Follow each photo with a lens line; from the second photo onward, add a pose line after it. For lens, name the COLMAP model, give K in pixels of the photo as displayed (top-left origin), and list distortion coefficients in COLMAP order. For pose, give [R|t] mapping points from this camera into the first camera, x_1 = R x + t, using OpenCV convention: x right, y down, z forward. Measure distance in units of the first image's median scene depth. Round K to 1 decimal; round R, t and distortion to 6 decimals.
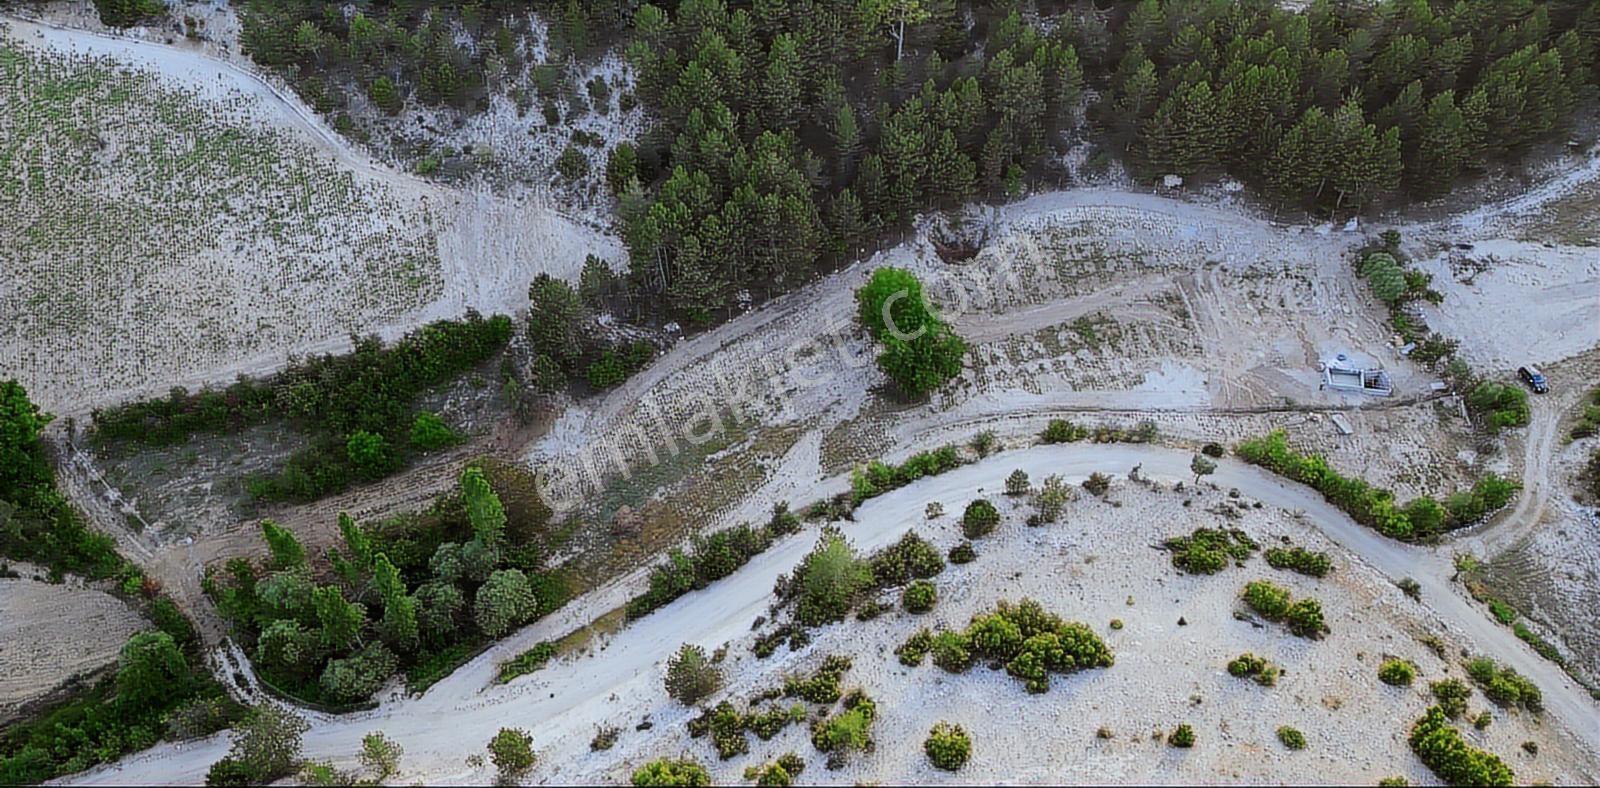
lens RADIAL K [[1173.0, 0, 799.6], [0, 1173.0, 337.8], [0, 0, 1]] dist [0.060157, -0.051405]
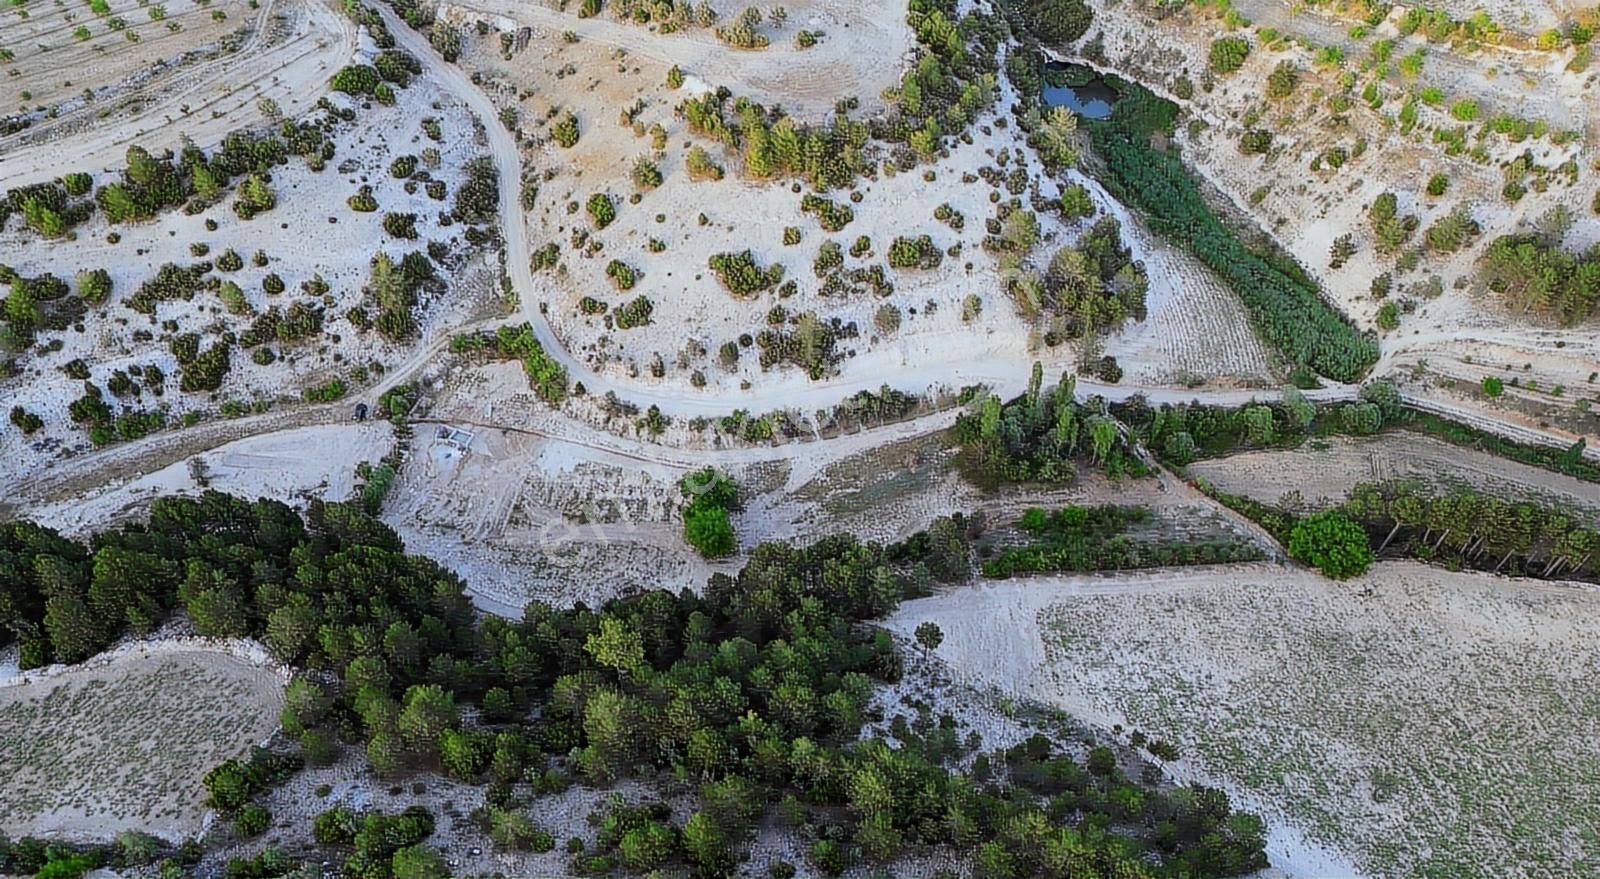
lens RADIAL K [[1173.0, 0, 798.6], [0, 1173.0, 441.7], [0, 0, 1]] dist [0.071604, -0.065192]
pose [[-0.971118, -0.159953, 0.177043, -0.255144], [0.199804, -0.139604, 0.969840, -1.364498], [-0.130413, 0.977203, 0.167531, 0.651149]]
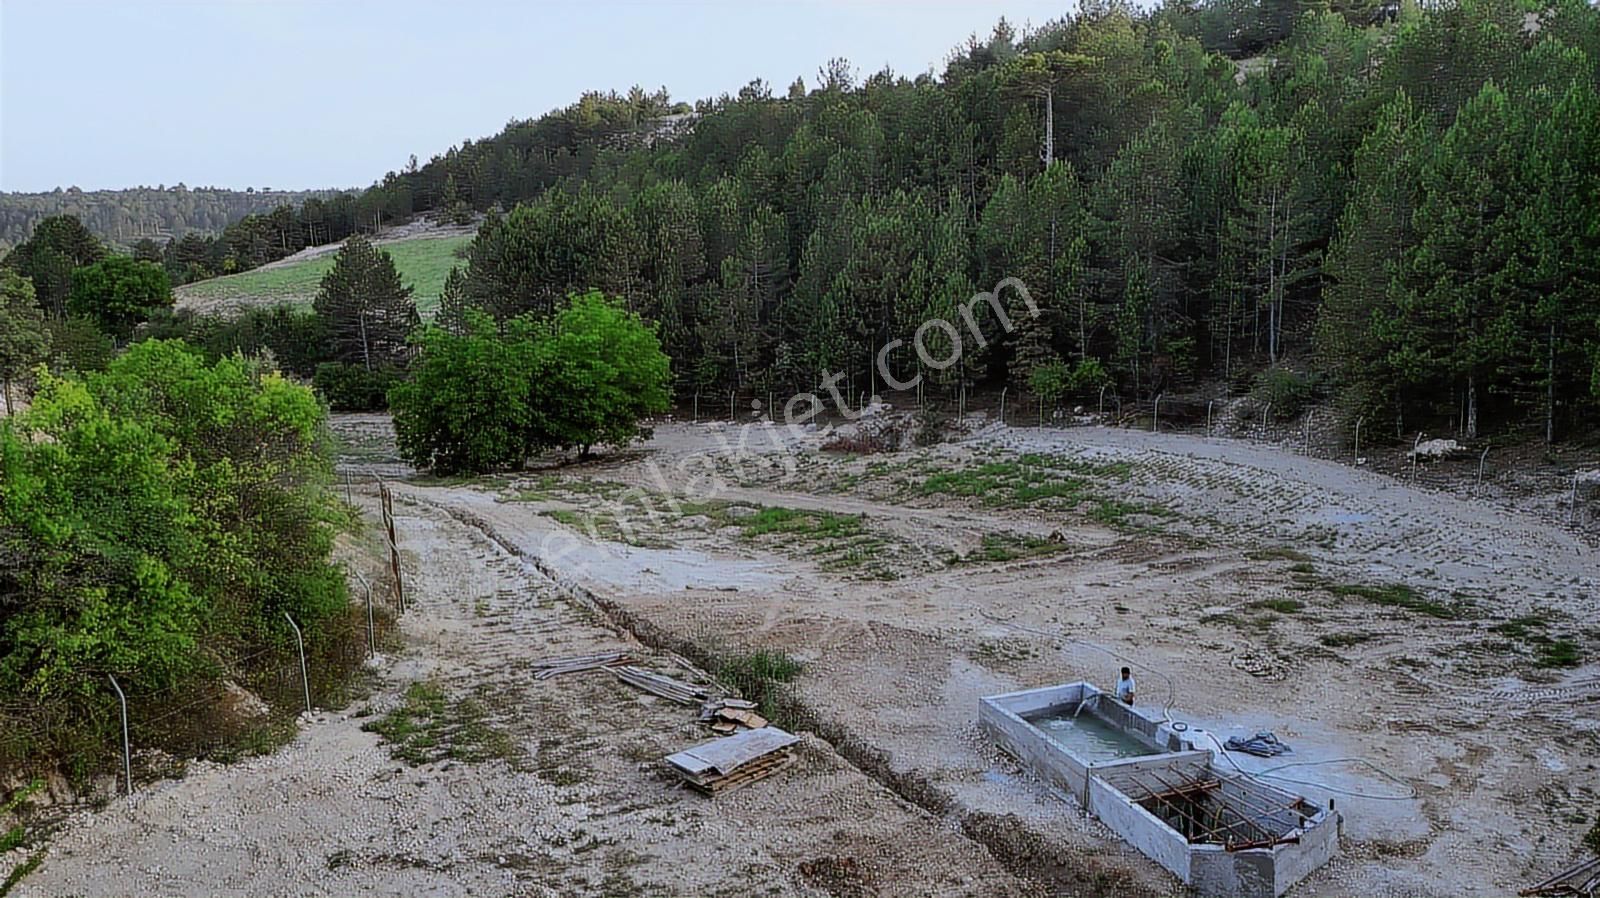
lens RADIAL K [[1169.2, 0, 799.1], [0, 1169.2, 452.1], [0, 0, 1]] dist [0.083966, -0.090554]
pose [[0.540792, 0.156721, -0.826427, 0.552200], [-0.627659, 0.729265, -0.272428, 0.076455], [0.559990, 0.666041, 0.492748, 0.826215]]
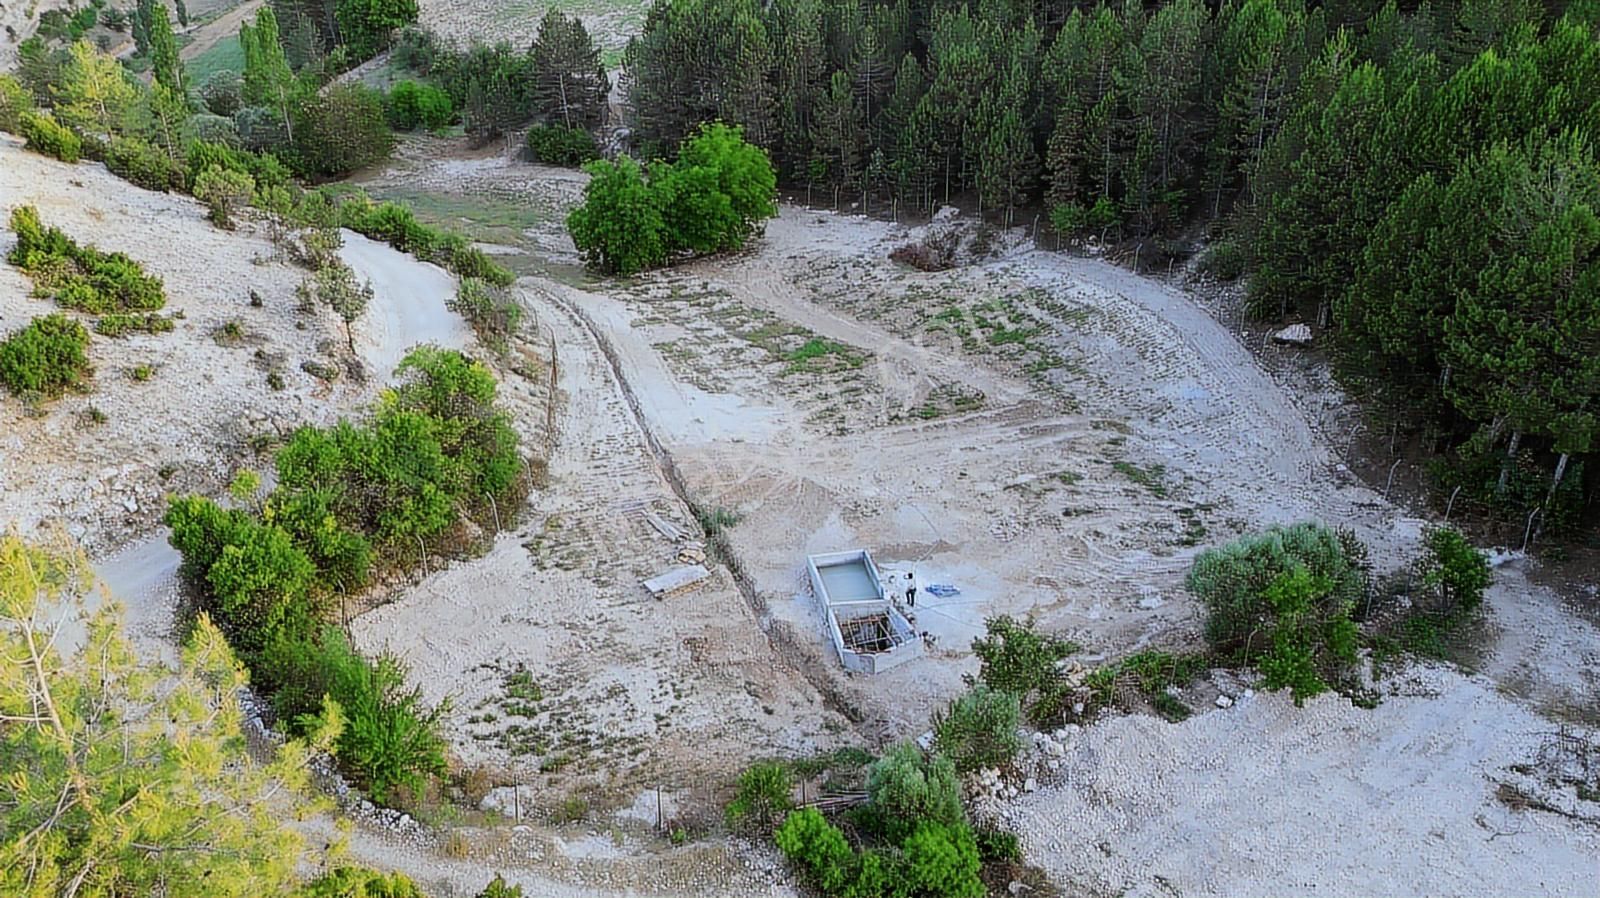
lens RADIAL K [[1169.2, 0, 797.4], [0, 1169.2, 460.8], [0, 0, 1]] dist [0.083966, -0.090554]
pose [[0.362555, 0.462691, -0.808994, 0.703863], [-0.685191, 0.720735, 0.105140, -0.019786], [0.631717, 0.516196, 0.578338, 0.727548]]
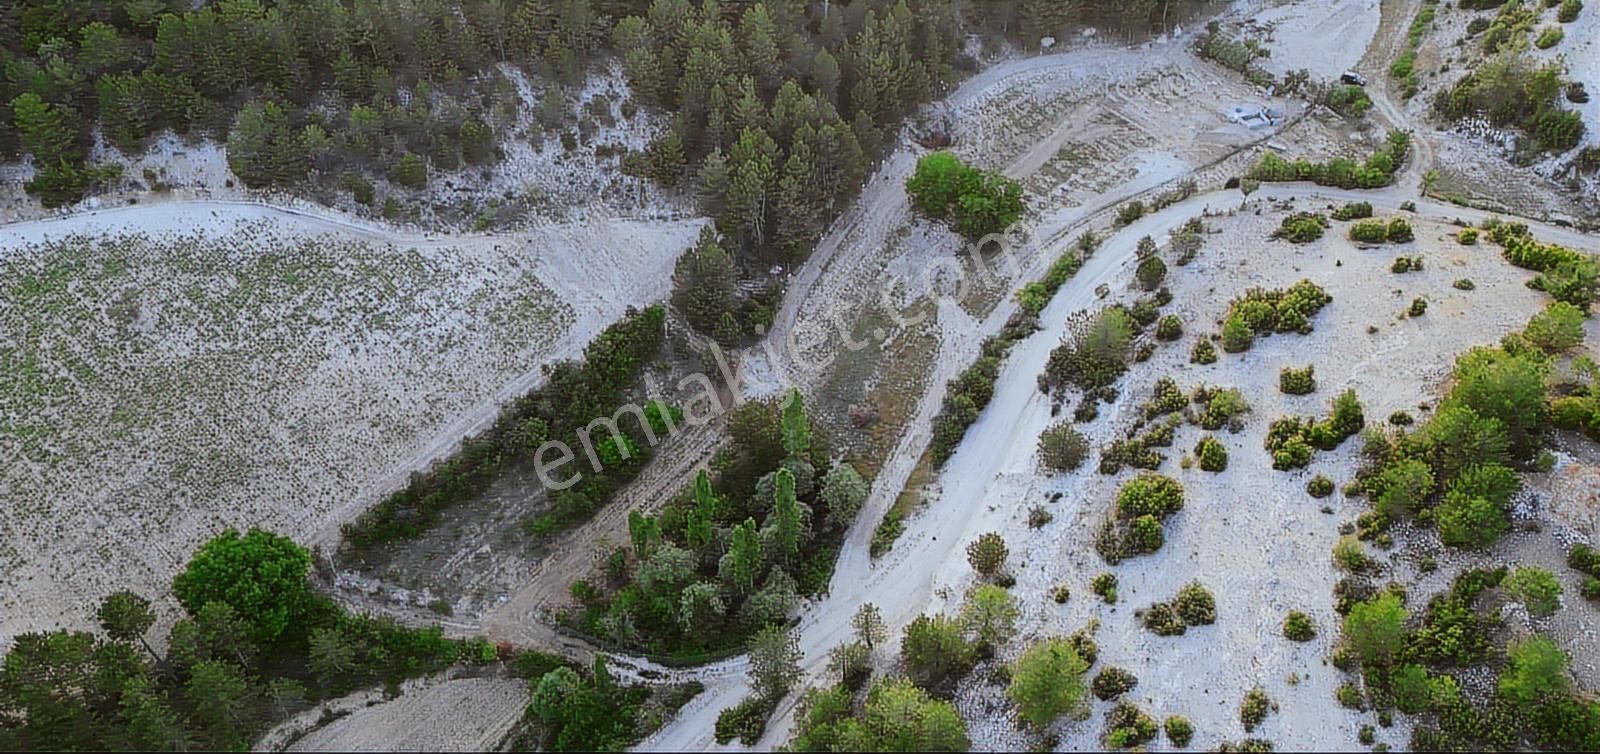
lens RADIAL K [[1164.8, 0, 801.3], [0, 1164.8, 310.4], [0, 0, 1]] dist [0.055835, -0.041000]
pose [[0.861000, -0.353438, 0.365734, -0.524529], [0.381815, 0.924221, -0.005707, 0.043386], [-0.336002, 0.144556, 0.930702, -0.036269]]
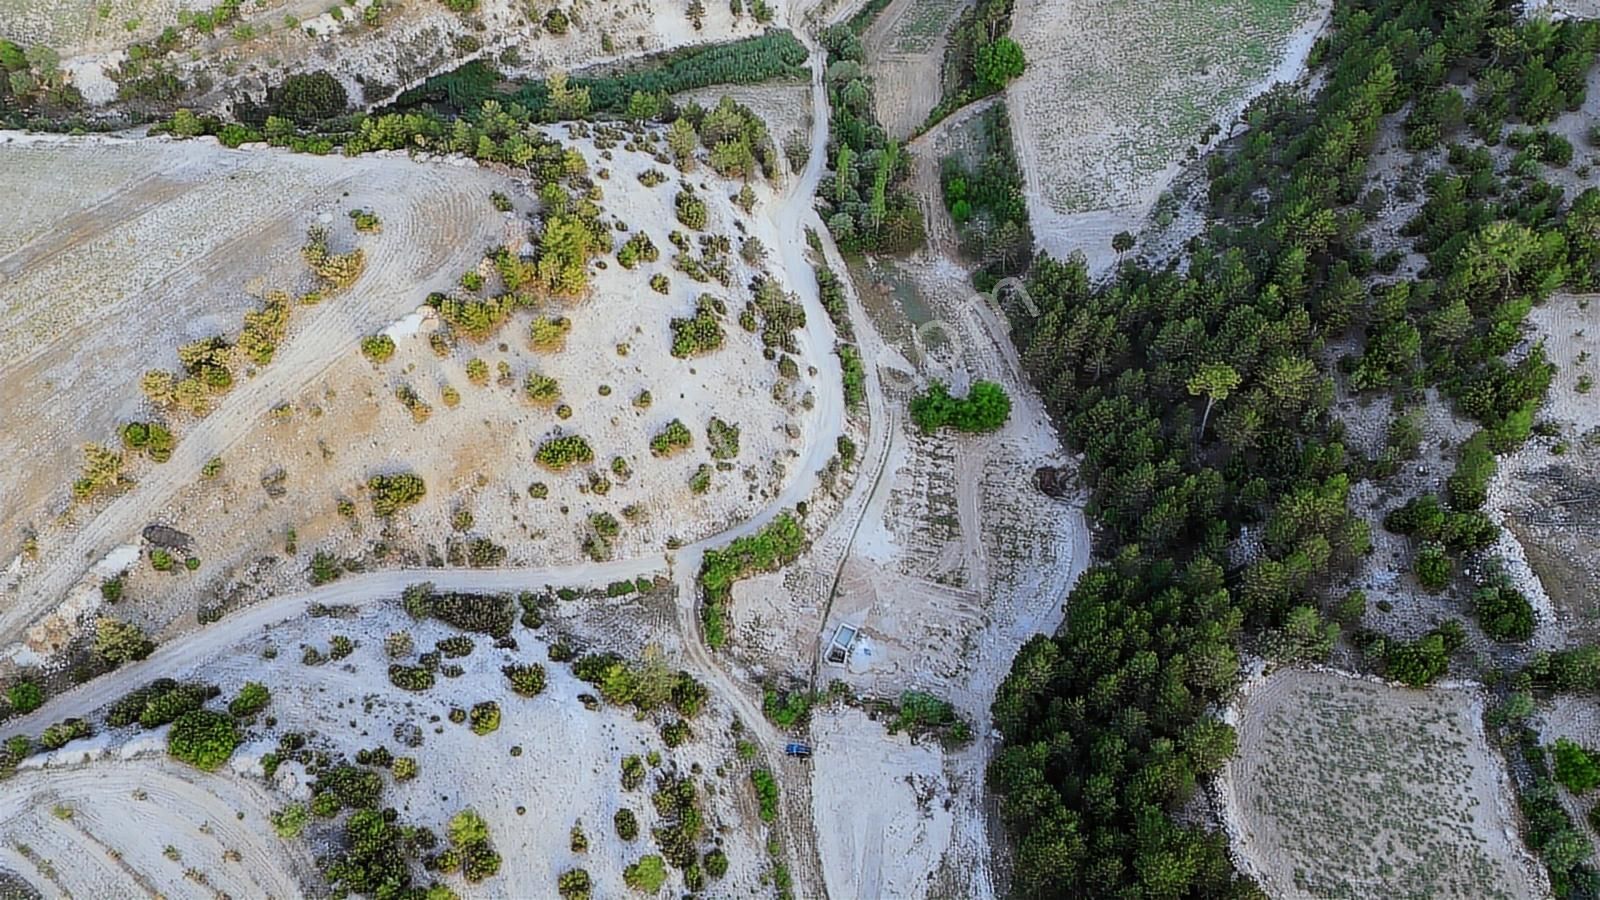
lens RADIAL K [[1169.2, 0, 790.9], [0, 1169.2, 448.4], [0, 0, 1]] dist [0.083966, -0.090554]
pose [[-0.309758, 0.759268, -0.572330, 1.041820], [-0.684038, 0.240135, 0.688786, -0.866235], [0.660410, 0.604853, 0.444985, 0.219495]]
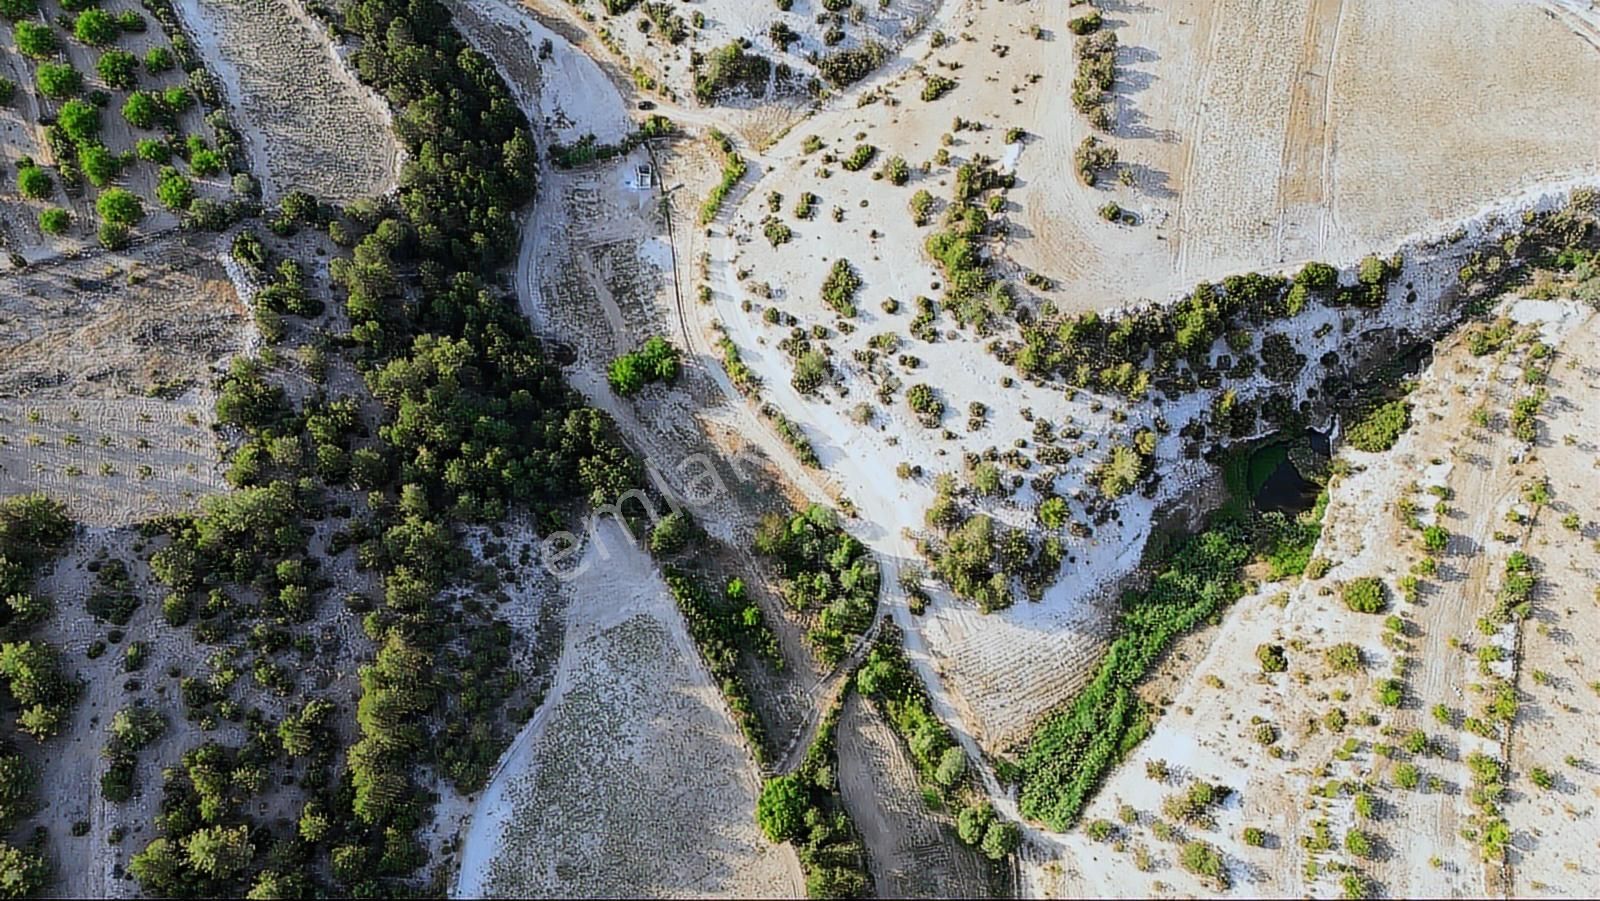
lens RADIAL K [[1169.2, 0, 808.5], [0, 1169.2, 453.3], [0, 0, 1]] dist [0.083966, -0.090554]
pose [[-0.179380, -0.923023, 0.340370, -0.736373], [0.722333, 0.111309, 0.682528, -1.100997], [-0.667875, 0.368293, 0.646764, -0.372903]]
